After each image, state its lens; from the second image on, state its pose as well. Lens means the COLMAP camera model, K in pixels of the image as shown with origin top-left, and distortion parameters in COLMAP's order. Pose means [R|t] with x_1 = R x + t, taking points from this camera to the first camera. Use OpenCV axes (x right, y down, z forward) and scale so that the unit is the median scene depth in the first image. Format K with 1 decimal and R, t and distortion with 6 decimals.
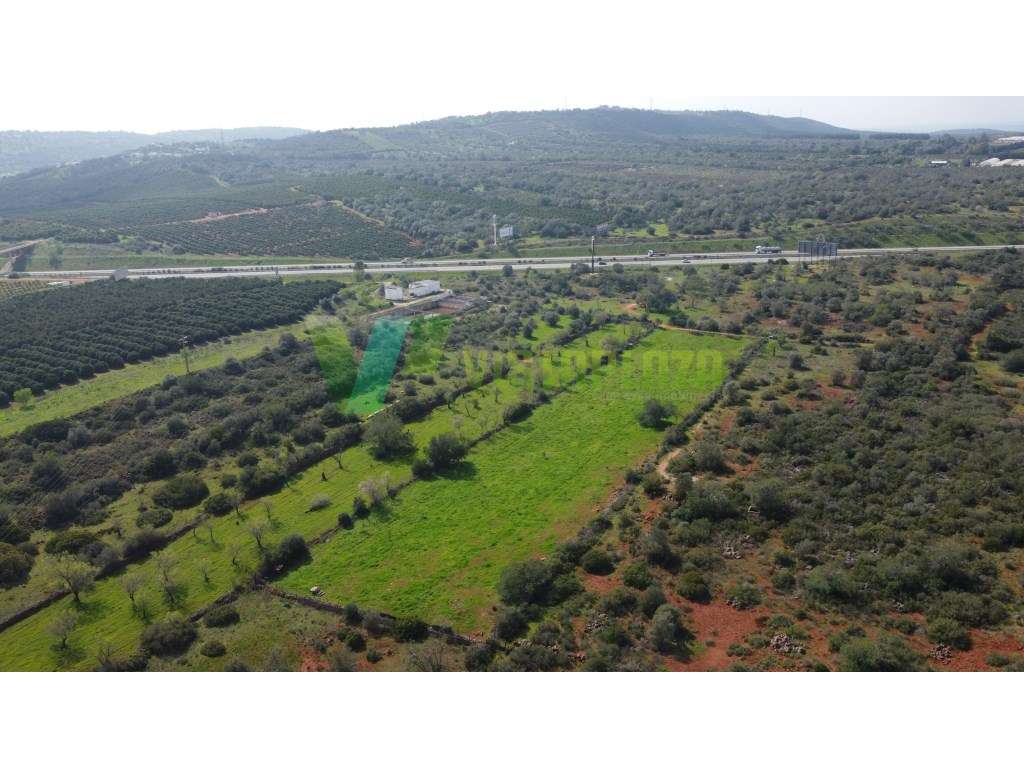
lens RADIAL K [[773.1, 0, 506.7], [0, 773.1, 384.0], [0, 0, 1]] dist [-0.000234, -0.011151]
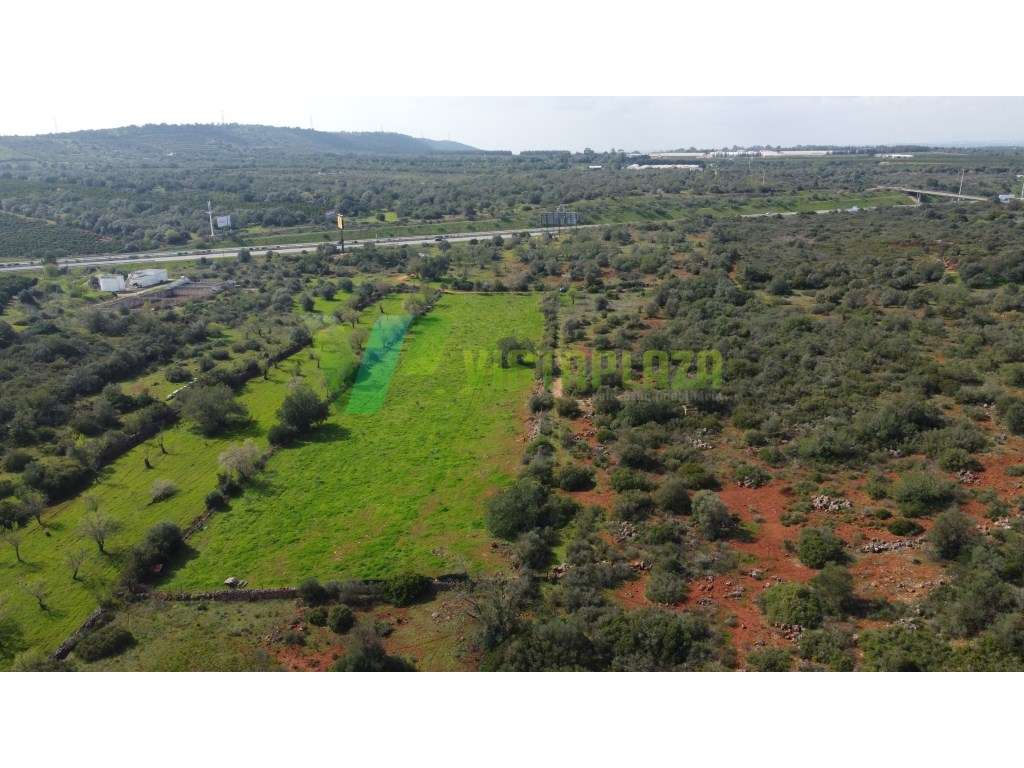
lens RADIAL K [[773.1, 0, 513.5], [0, 773.1, 382.2], [0, 0, 1]] dist [-0.000234, -0.011151]
pose [[0.908420, -0.108846, 0.403642, -0.120204], [0.121300, 0.992602, -0.005327, 0.050932], [-0.400075, 0.053800, 0.914902, 0.098351]]
